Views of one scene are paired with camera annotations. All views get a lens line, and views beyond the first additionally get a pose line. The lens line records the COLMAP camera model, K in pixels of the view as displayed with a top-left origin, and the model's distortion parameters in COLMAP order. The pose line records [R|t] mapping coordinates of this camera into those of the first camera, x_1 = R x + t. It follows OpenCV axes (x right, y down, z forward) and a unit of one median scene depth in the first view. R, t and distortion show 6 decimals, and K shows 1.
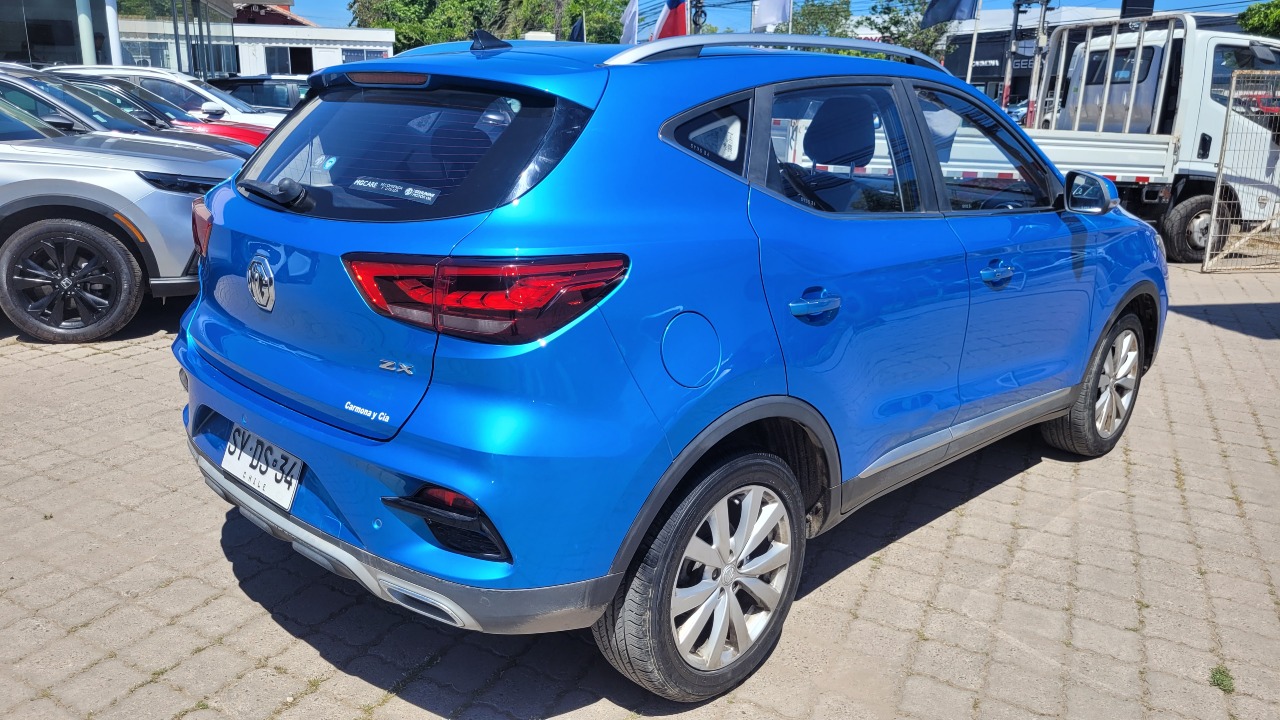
lens RADIAL K [[973.2, 0, 640.0], [0, 973.2, 360.0], [0, 0, 1]] dist [0.057428, -0.058382]
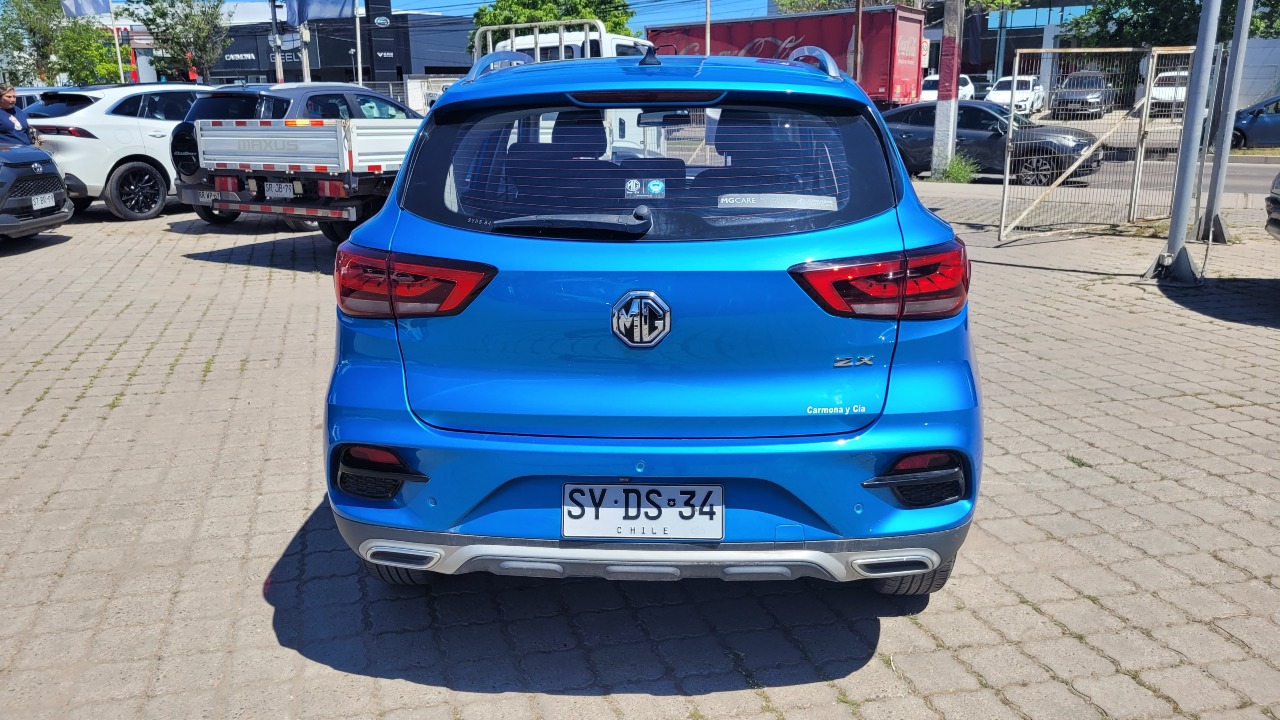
lens RADIAL K [[965.9, 0, 640.0], [0, 965.9, 360.0], [0, 0, 1]] dist [0.038094, -0.053479]
pose [[0.741713, -0.210816, 0.636725, -0.254680], [0.204176, 0.975232, 0.085051, -0.030828], [-0.638885, 0.066920, 0.766386, 0.075131]]
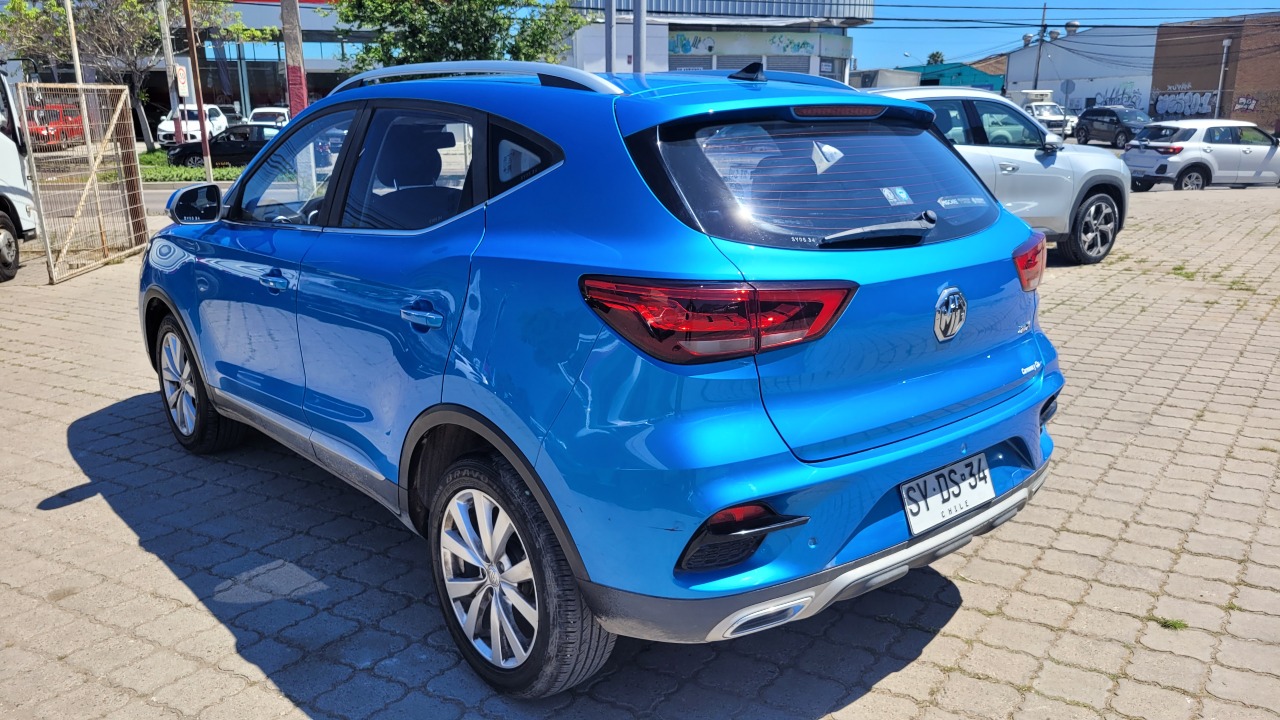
lens RADIAL K [[965.9, 0, 640.0], [0, 965.9, 360.0], [0, 0, 1]] dist [0.038094, -0.053479]
pose [[0.075110, -0.267769, 0.960551, -0.359001], [0.269748, 0.932814, 0.238944, -0.093133], [-0.959997, 0.241160, 0.142294, 0.303649]]
